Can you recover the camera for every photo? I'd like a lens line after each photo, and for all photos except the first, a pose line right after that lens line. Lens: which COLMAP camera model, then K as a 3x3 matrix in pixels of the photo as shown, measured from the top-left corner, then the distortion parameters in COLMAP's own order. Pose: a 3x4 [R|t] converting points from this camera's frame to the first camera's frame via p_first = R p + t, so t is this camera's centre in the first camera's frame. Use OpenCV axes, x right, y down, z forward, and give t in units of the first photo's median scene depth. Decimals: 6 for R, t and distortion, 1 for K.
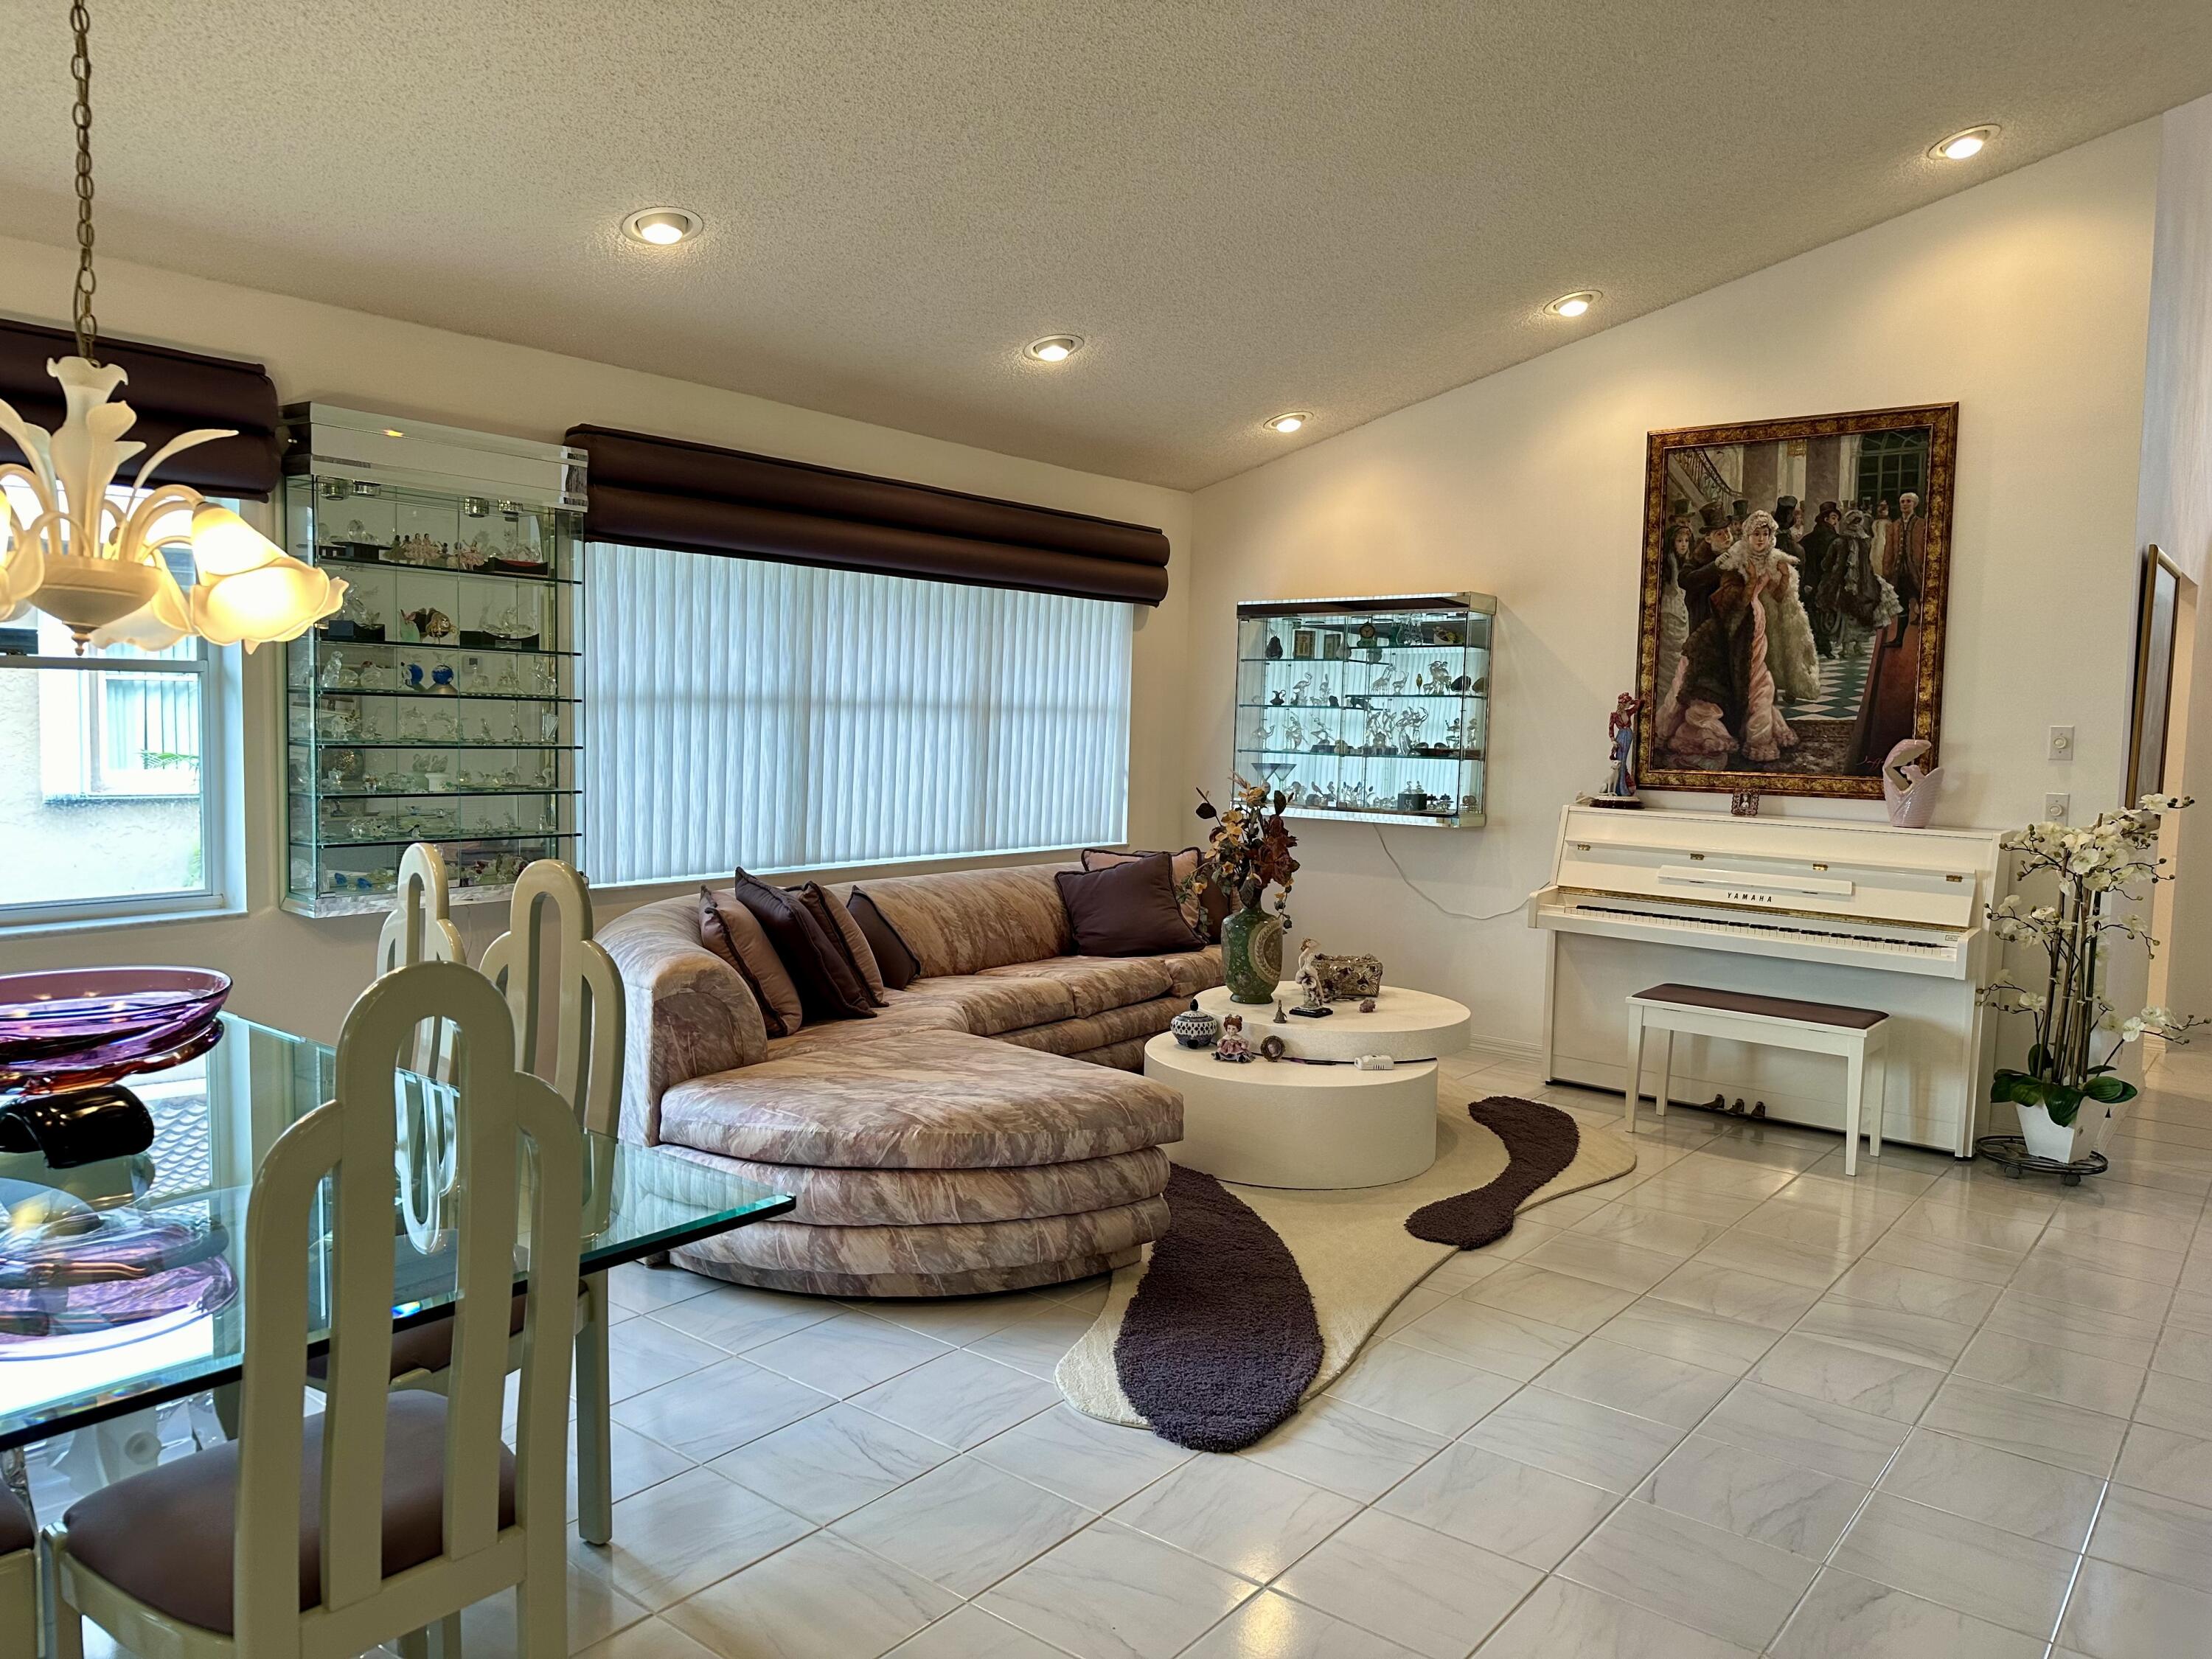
lens RADIAL K [[1560.2, 0, 1111.2], [0, 1560.2, 838.3], [0, 0, 1]] dist [0.070275, -0.094792]
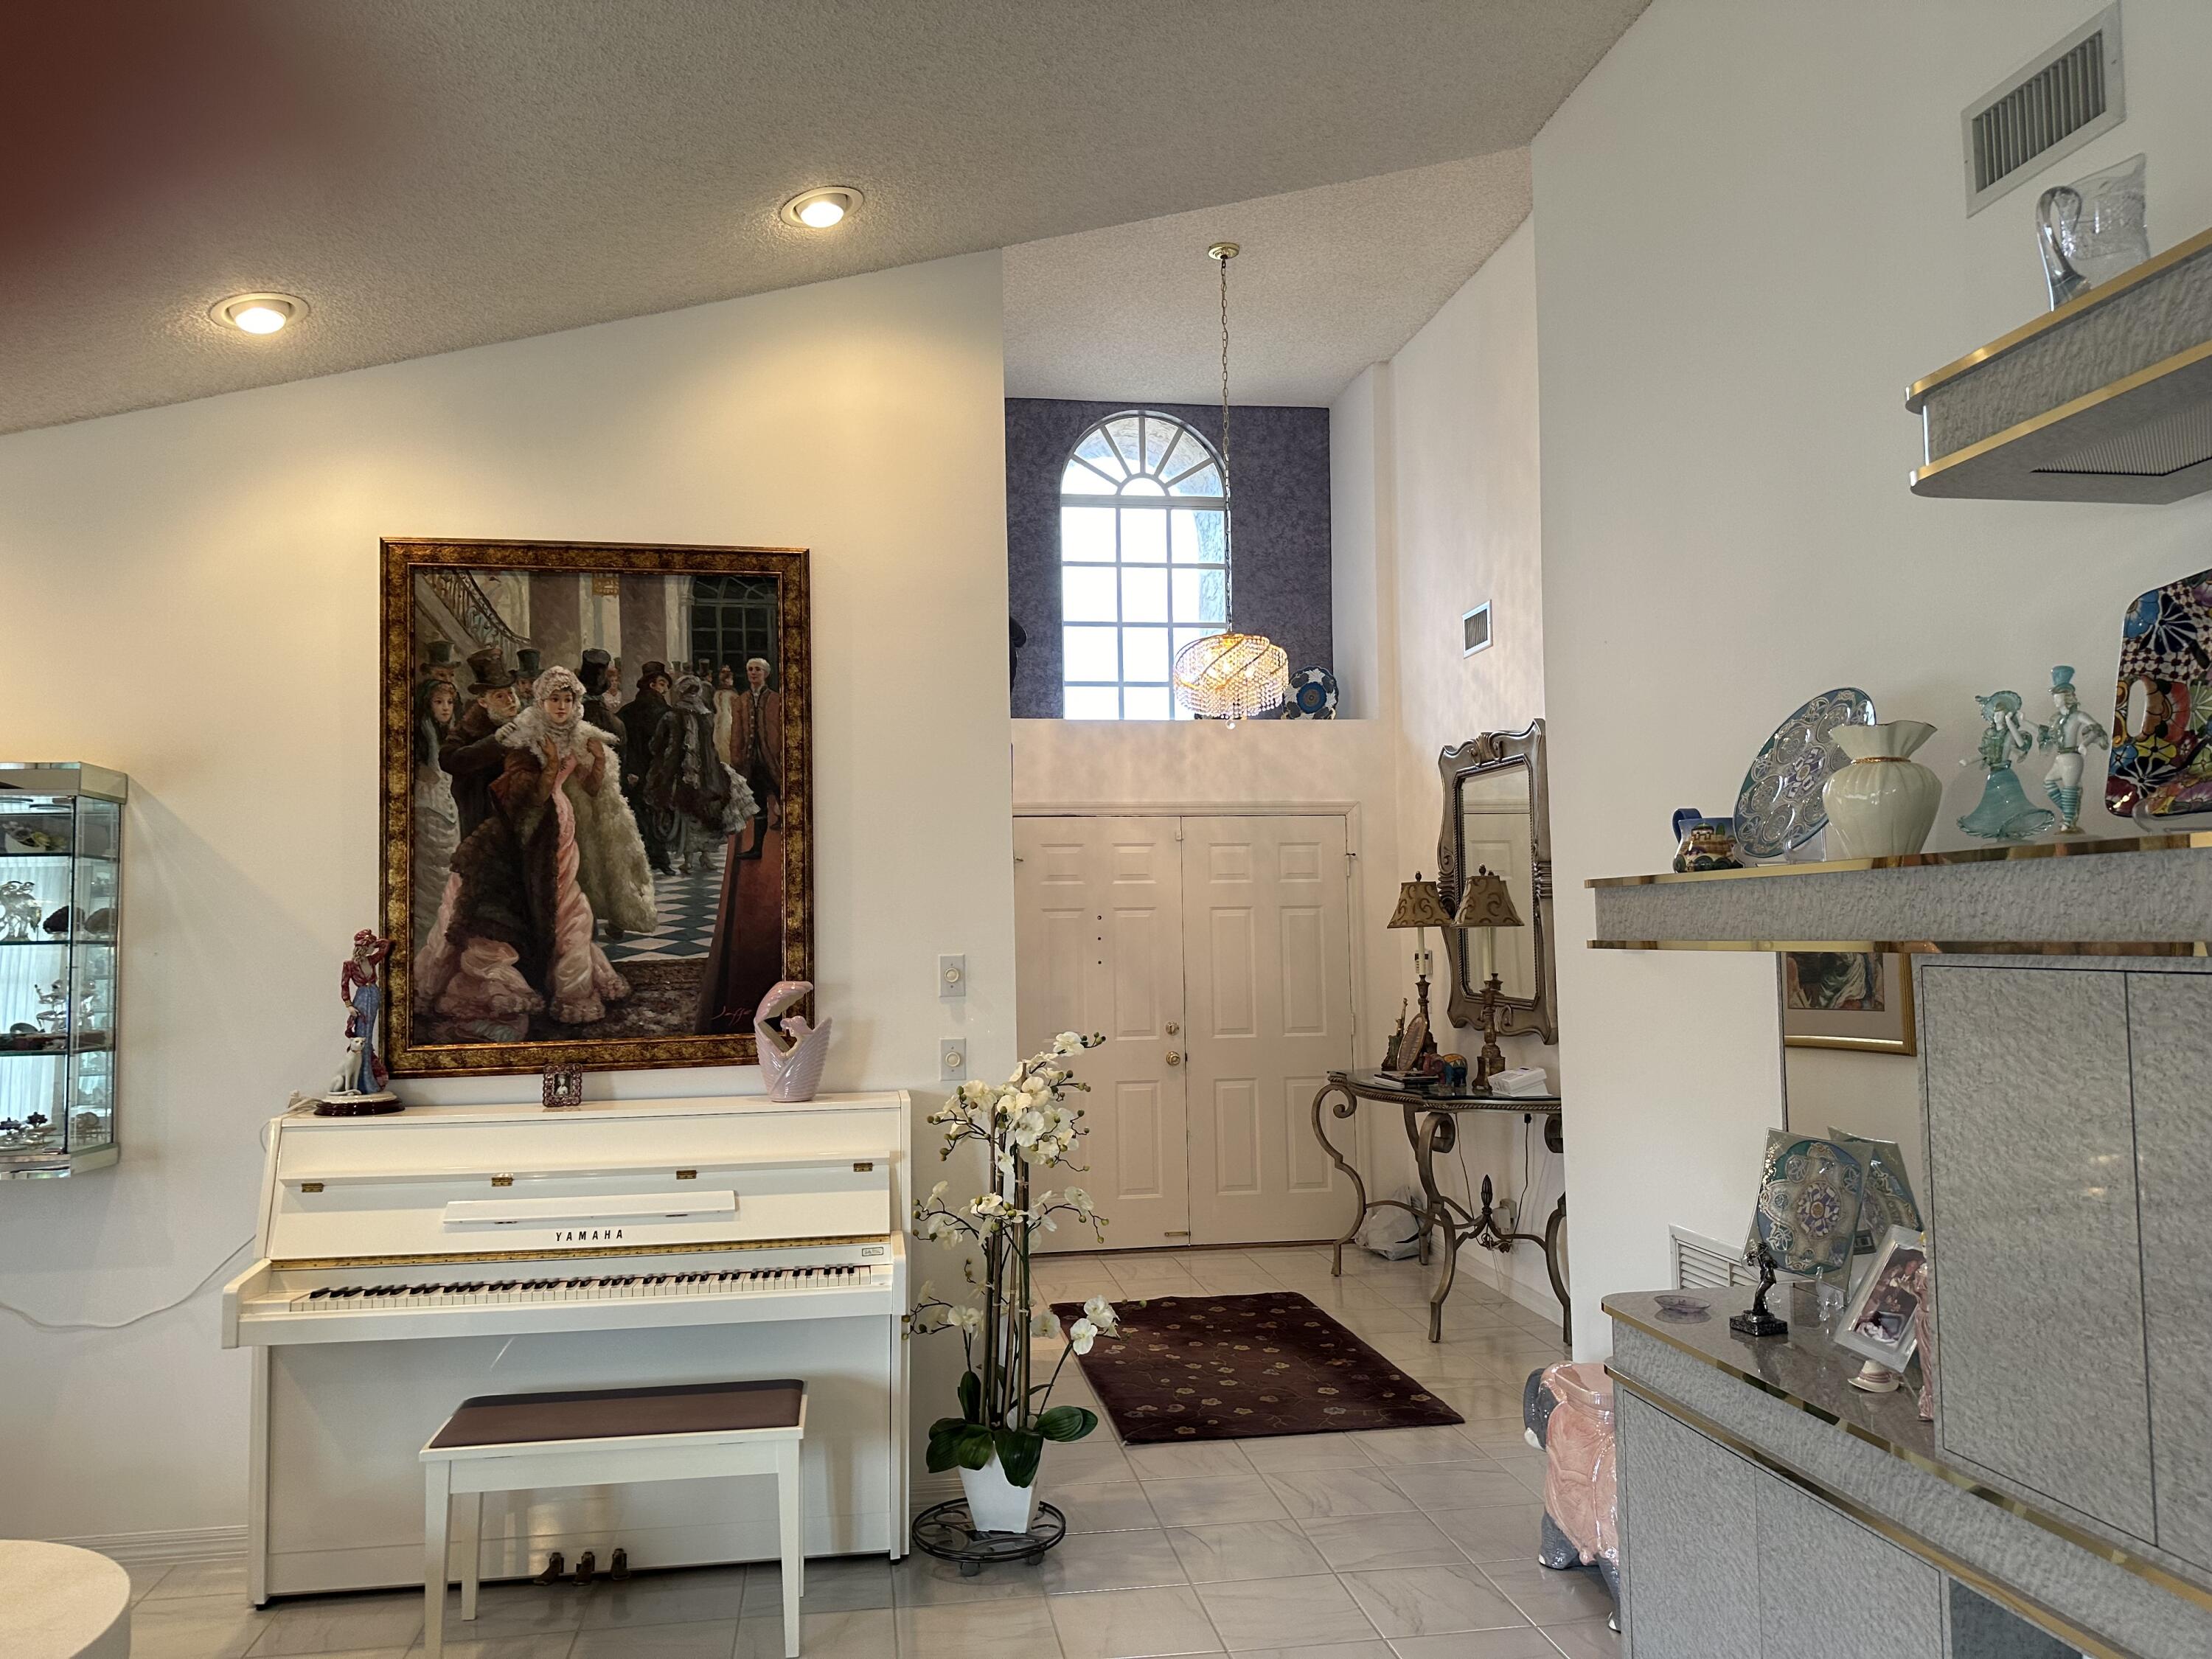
lens RADIAL K [[1560.2, 0, 1101.1], [0, 1560.2, 839.8], [0, 0, 1]] dist [0.070275, -0.094792]
pose [[0.667257, 0.011730, 0.744735, 0.052192], [0.093030, 0.990734, -0.098957, -0.039648], [-0.738995, 0.135313, 0.659983, 0.370754]]
